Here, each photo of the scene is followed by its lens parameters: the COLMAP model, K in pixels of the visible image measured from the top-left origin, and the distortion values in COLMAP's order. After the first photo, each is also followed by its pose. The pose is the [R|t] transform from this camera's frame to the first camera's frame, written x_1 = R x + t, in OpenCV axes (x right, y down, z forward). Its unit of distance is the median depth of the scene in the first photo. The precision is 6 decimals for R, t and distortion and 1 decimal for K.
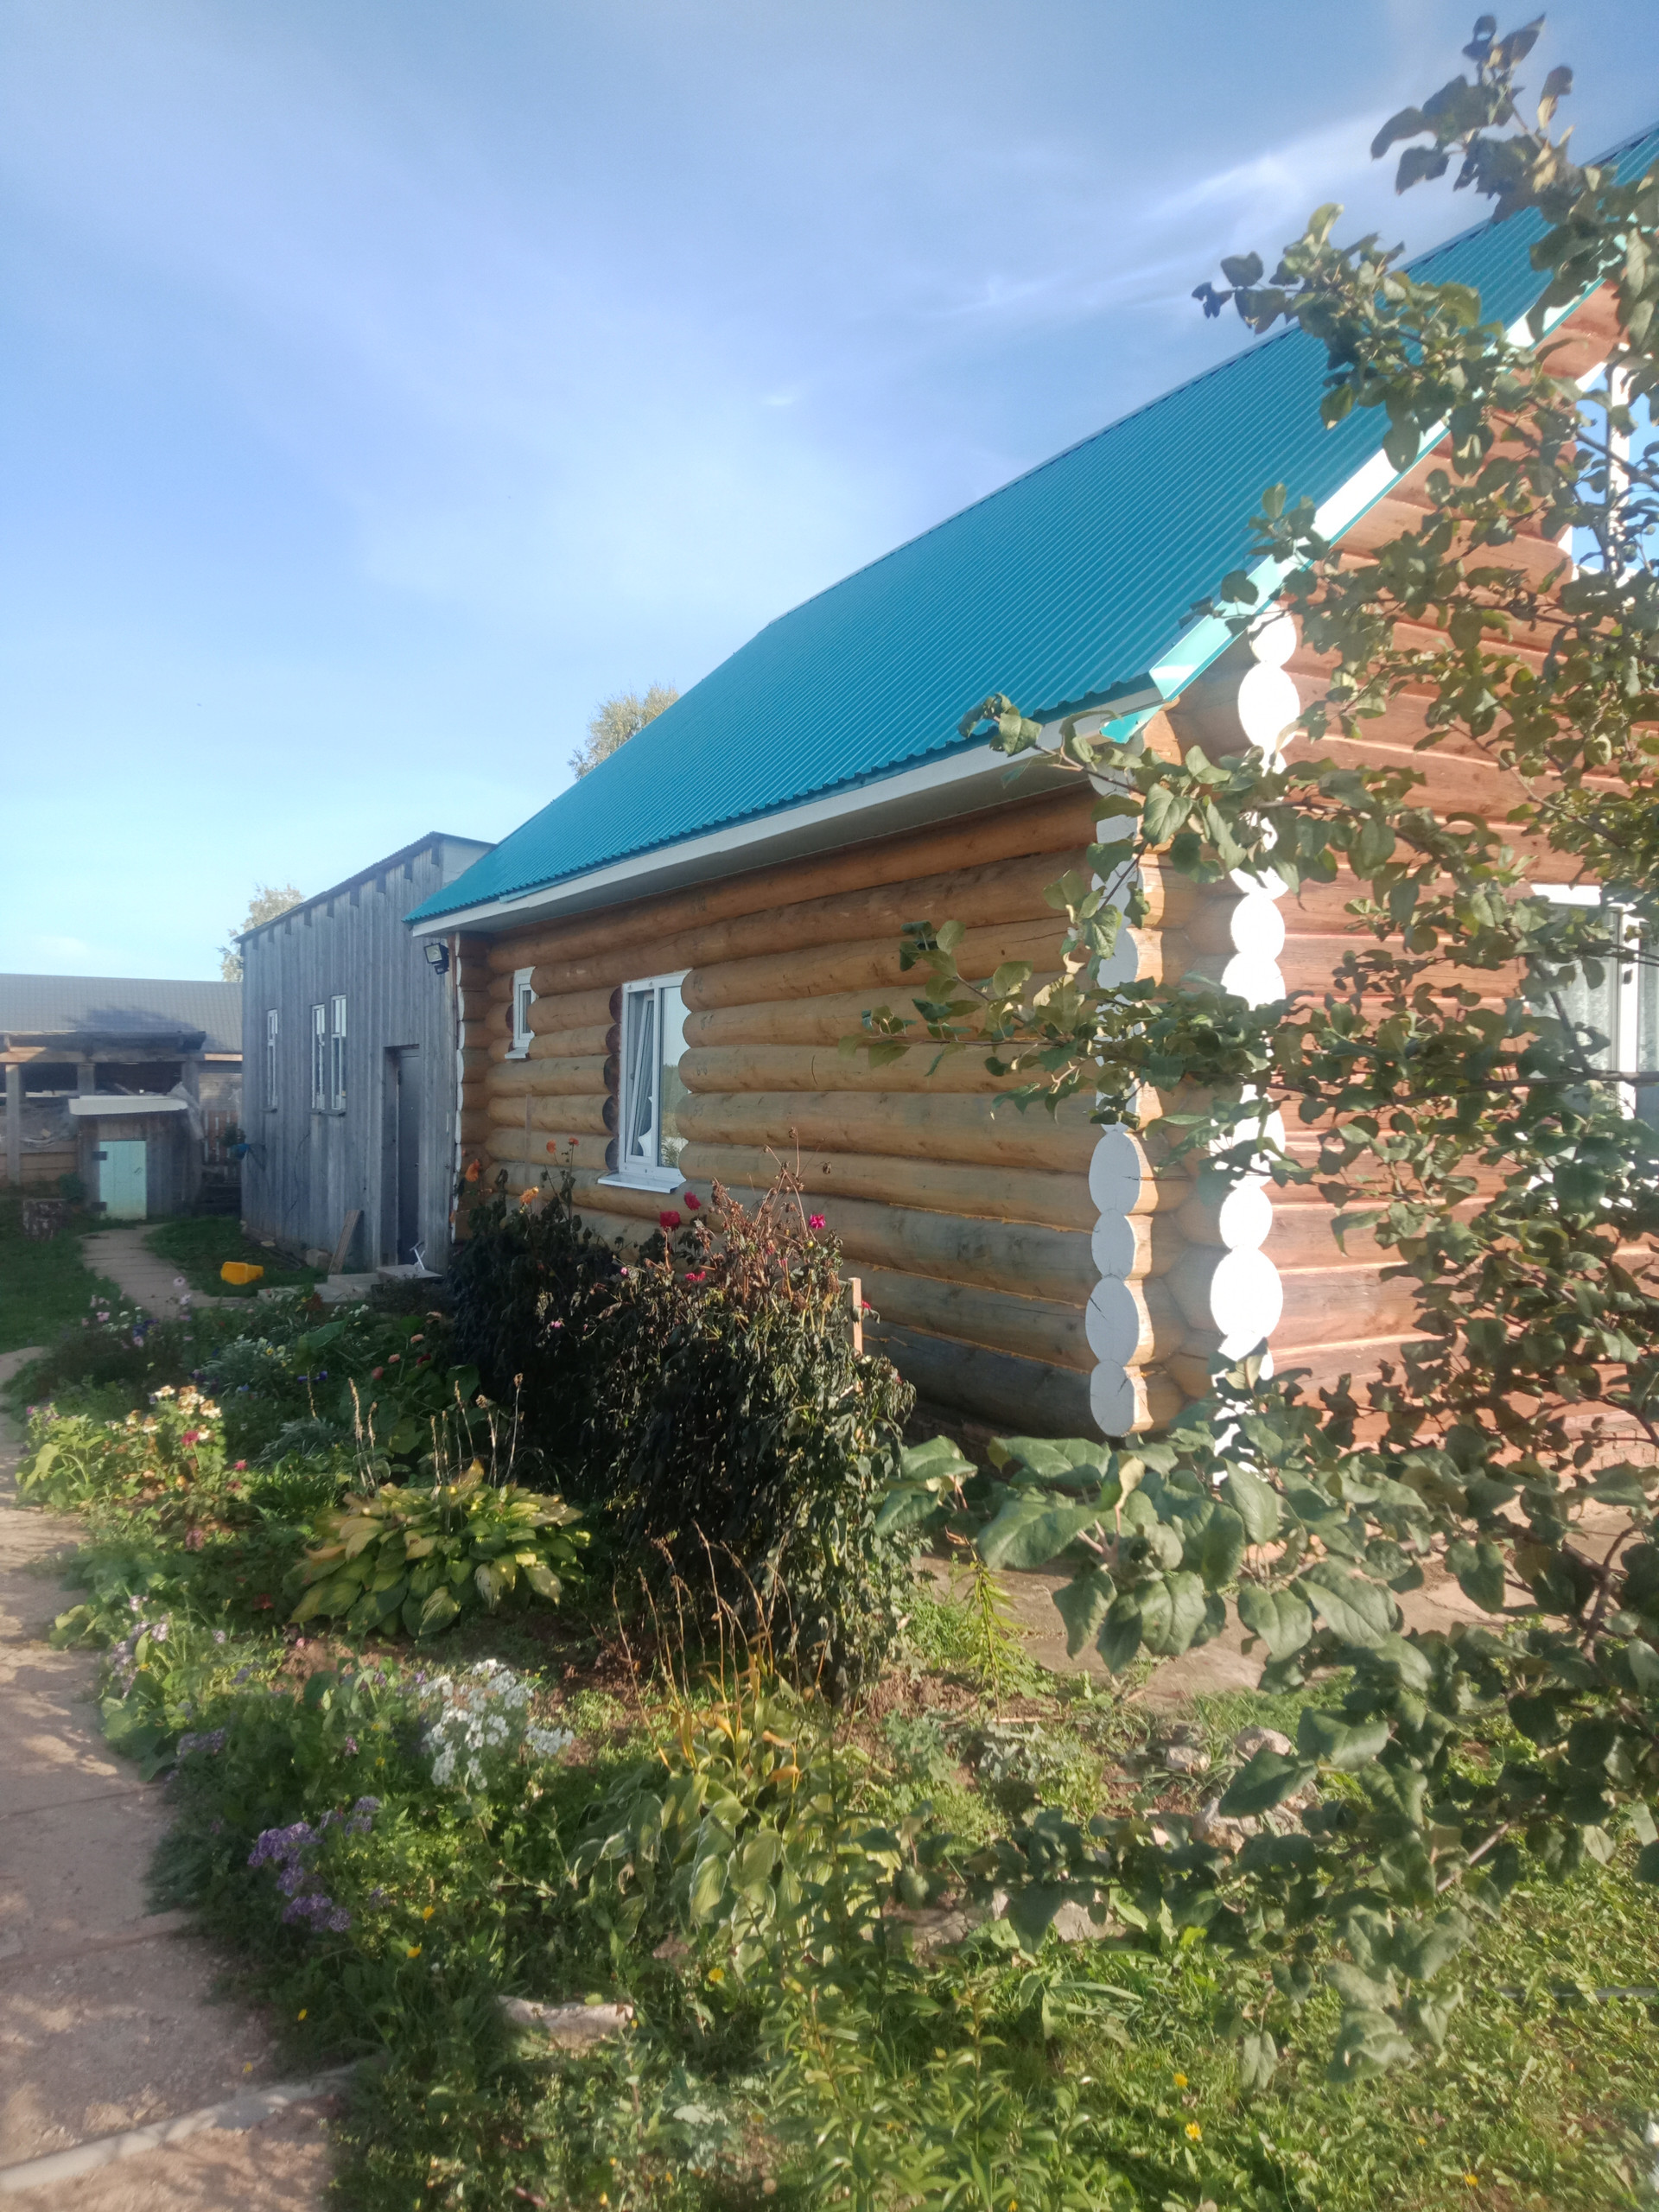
lens RADIAL K [[1692.3, 0, 829.5], [0, 1692.3, 1106.0], [0, 0, 1]] dist [-0.000799, -0.002948]
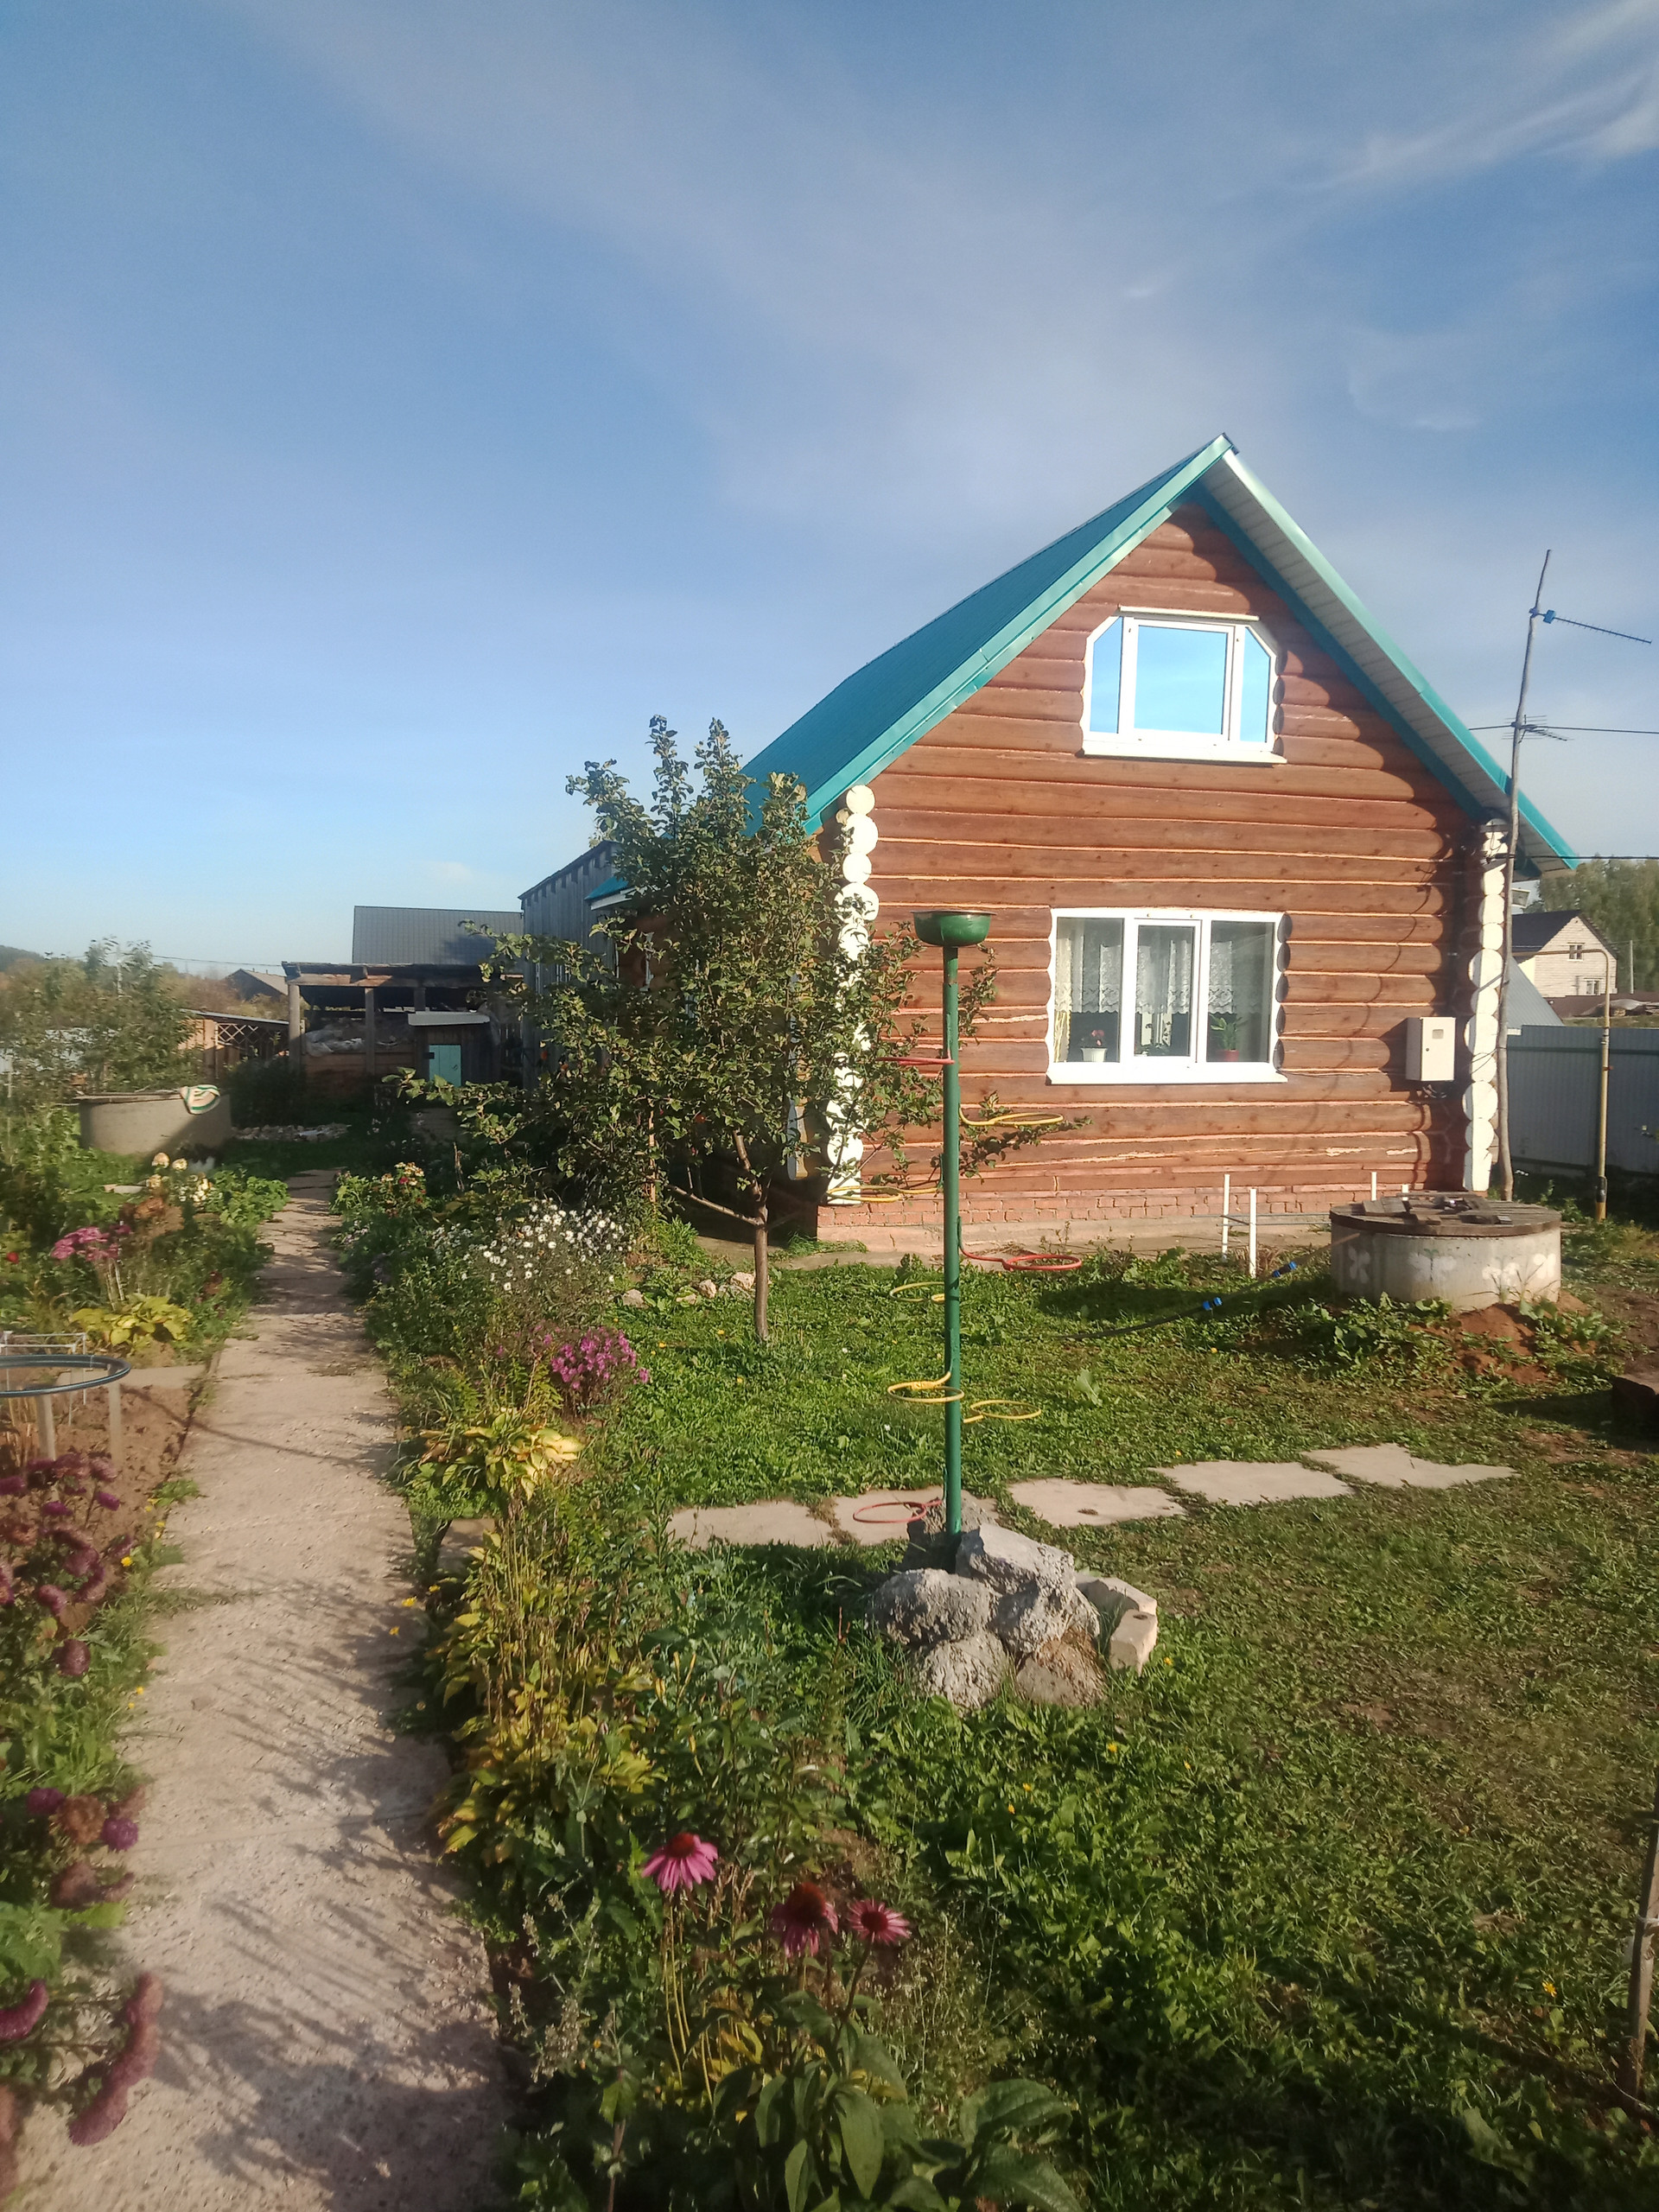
lens RADIAL K [[1692.3, 0, 829.5], [0, 1692.3, 1106.0], [0, 0, 1]] dist [-0.000799, -0.002948]
pose [[0.978967, 0.018053, -0.203220, 0.162161], [-0.008034, 0.998716, 0.050016, -0.000765], [0.203862, -0.047331, 0.977855, -0.268667]]
